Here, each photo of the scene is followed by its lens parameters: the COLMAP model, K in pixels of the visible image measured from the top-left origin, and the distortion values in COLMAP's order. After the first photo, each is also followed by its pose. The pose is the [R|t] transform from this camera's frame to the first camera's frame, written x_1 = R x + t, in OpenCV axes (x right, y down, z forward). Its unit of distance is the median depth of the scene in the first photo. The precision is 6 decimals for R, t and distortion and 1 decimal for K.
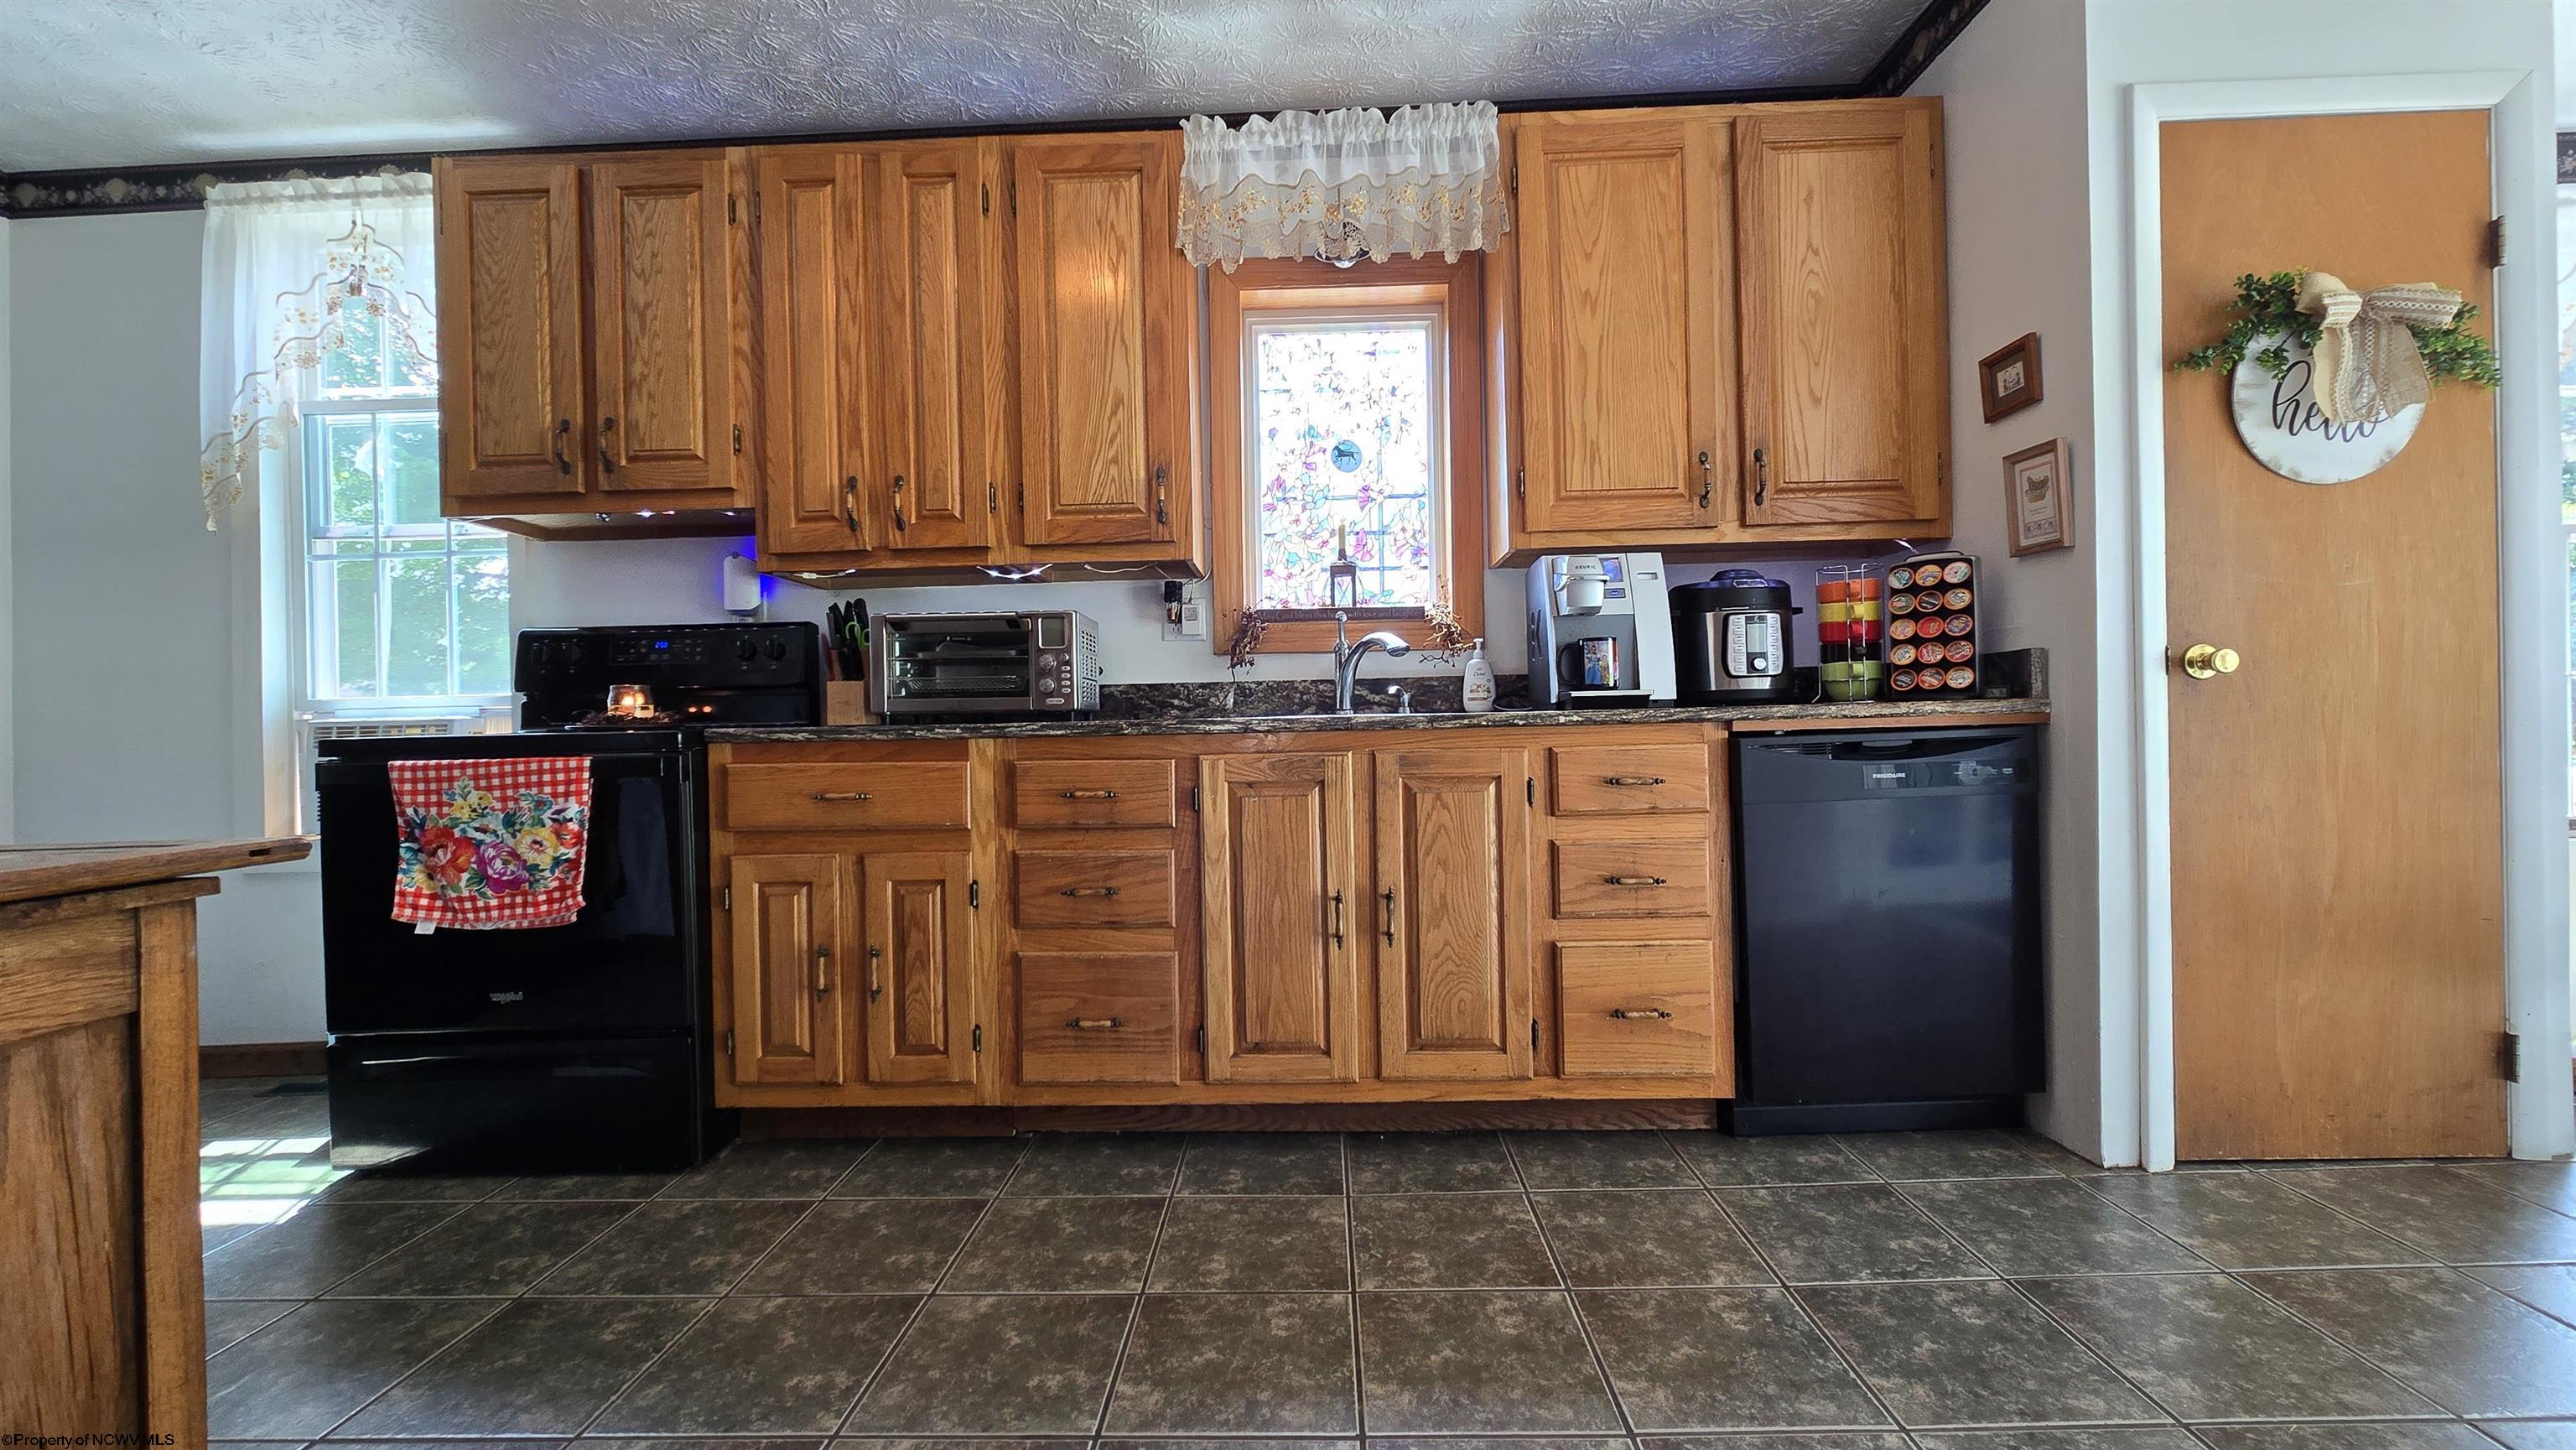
lens RADIAL K [[1054.0, 0, 1292.7], [0, 1054.0, 722.2], [0, 0, 1]] dist [-0.000079, 0.000197]
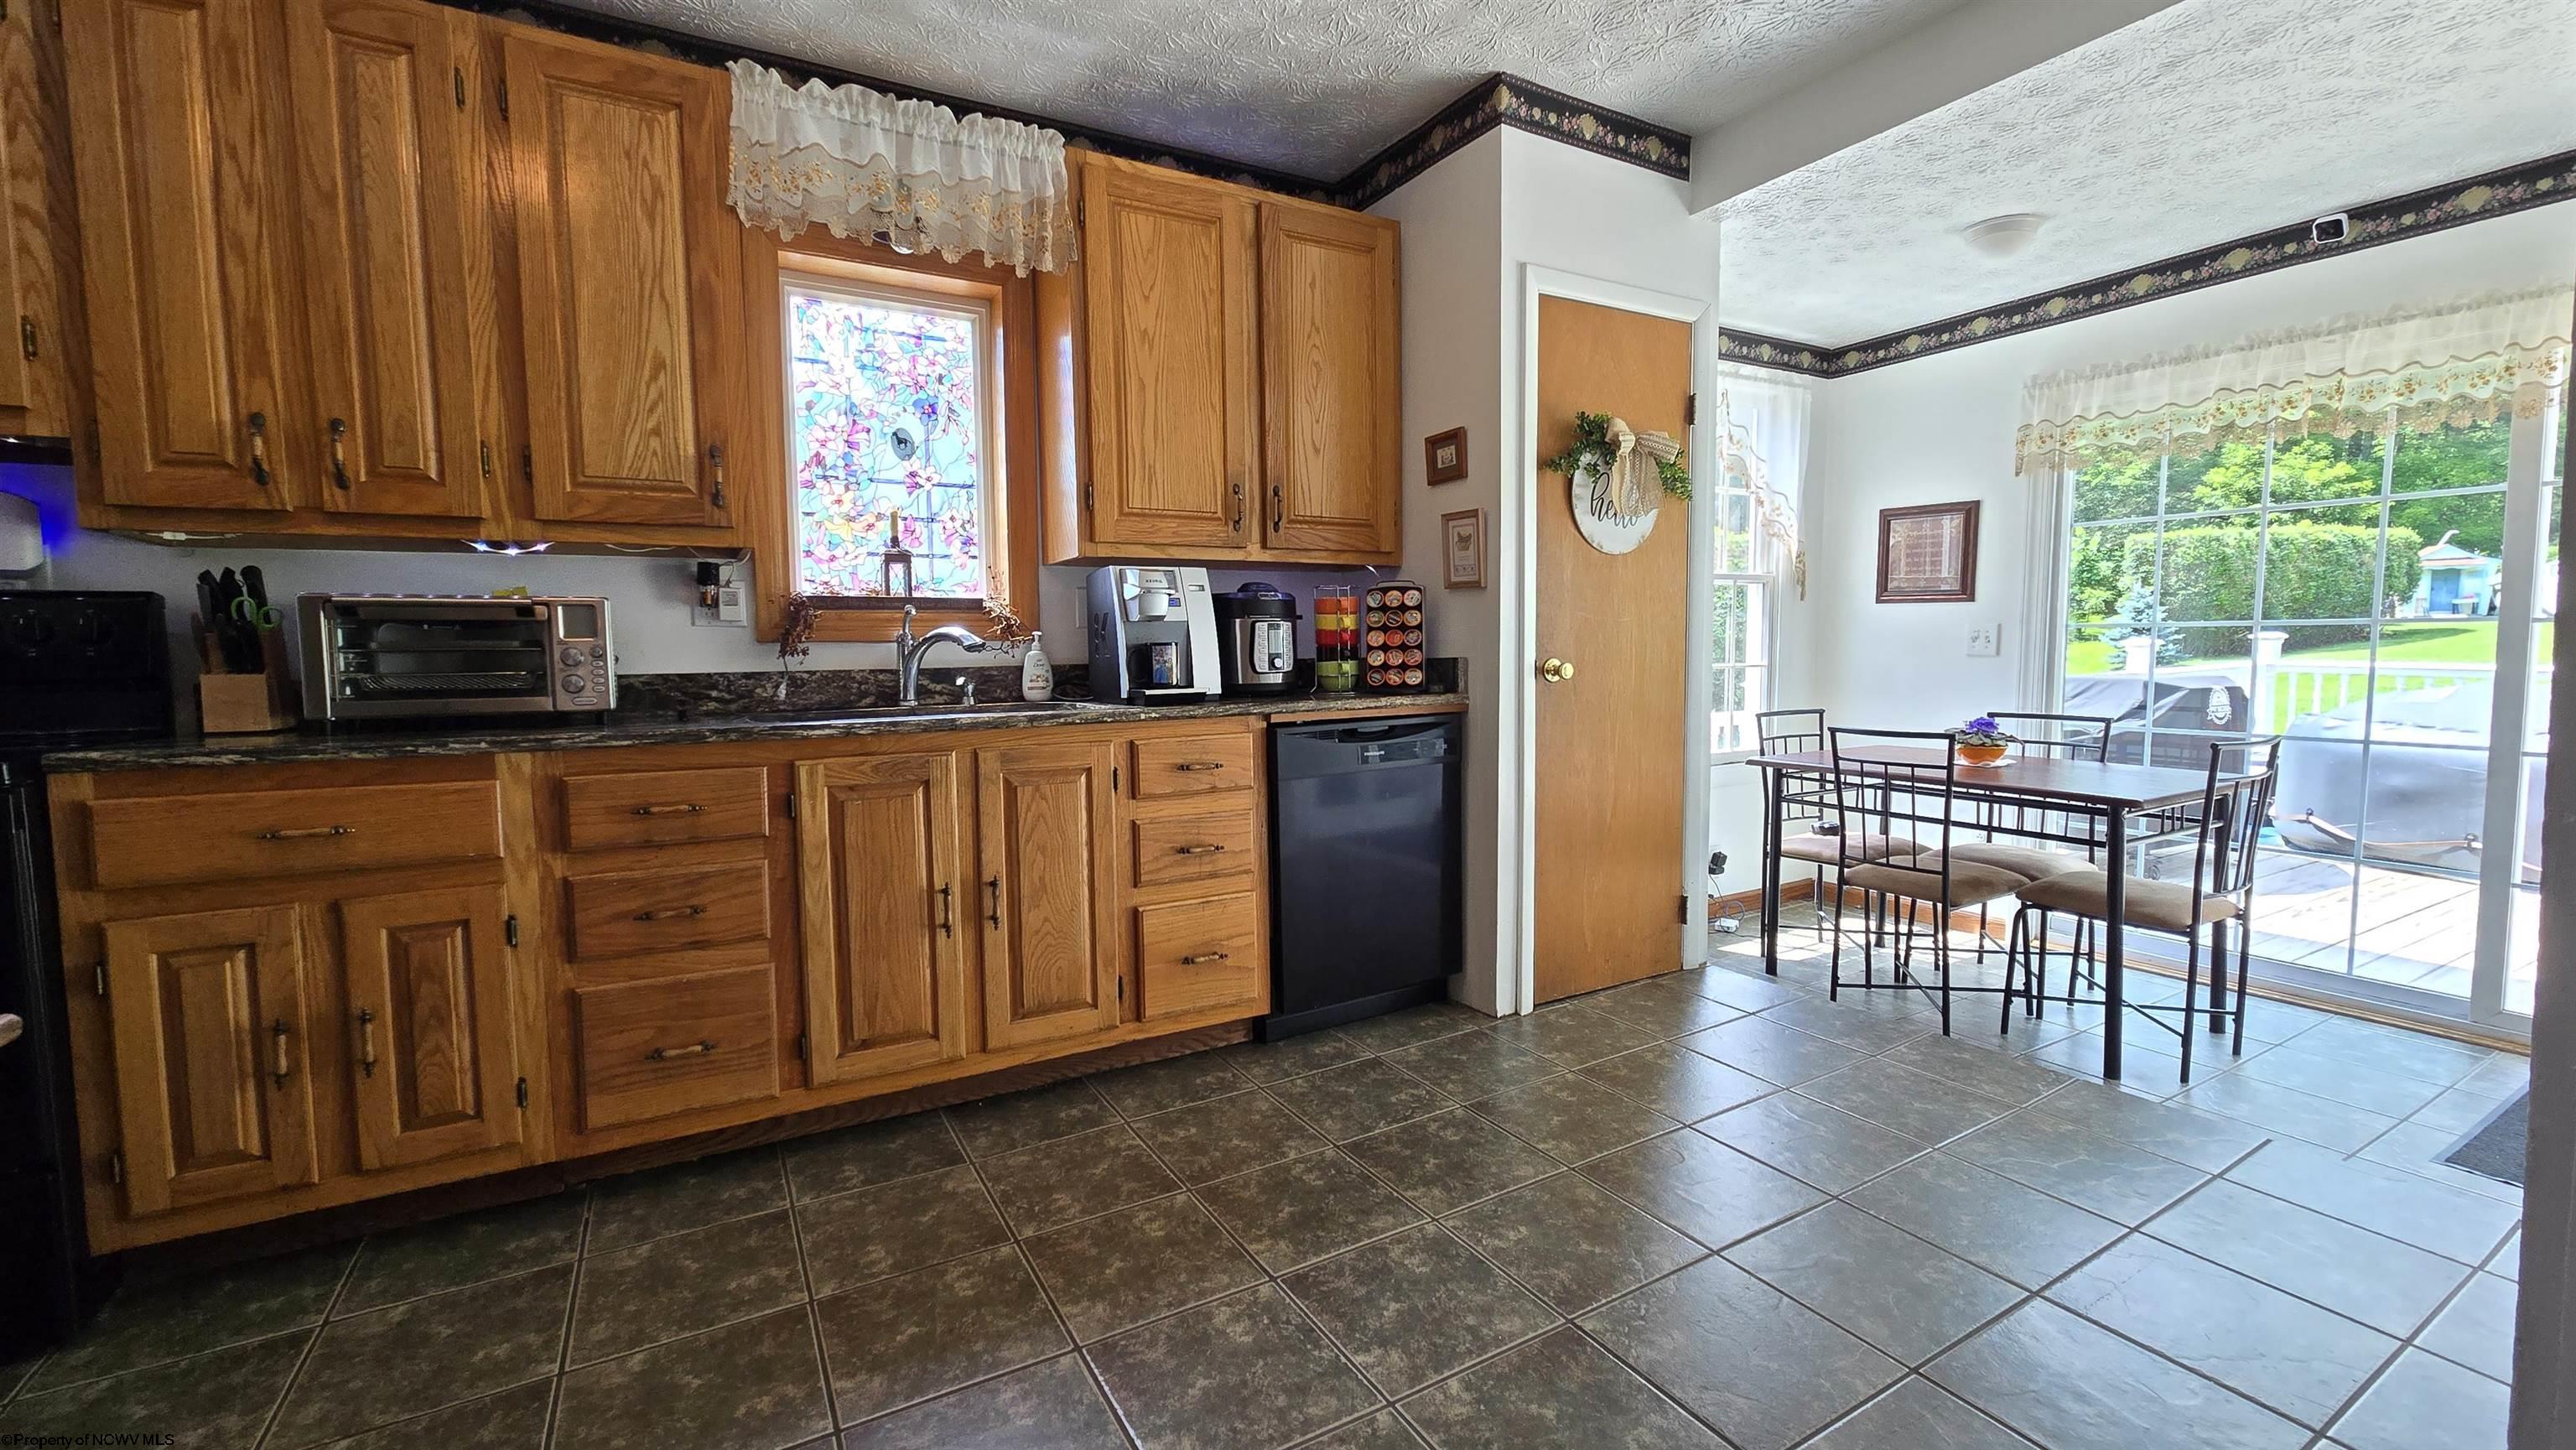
lens RADIAL K [[1054.0, 0, 1292.7], [0, 1054.0, 722.2], [0, 0, 1]] dist [-0.000079, 0.000197]
pose [[0.853352, -0.026192, 0.520677, -0.199774], [-0.004435, 0.998336, 0.057488, -0.061470], [-0.521316, -0.051367, 0.851816, -0.066852]]
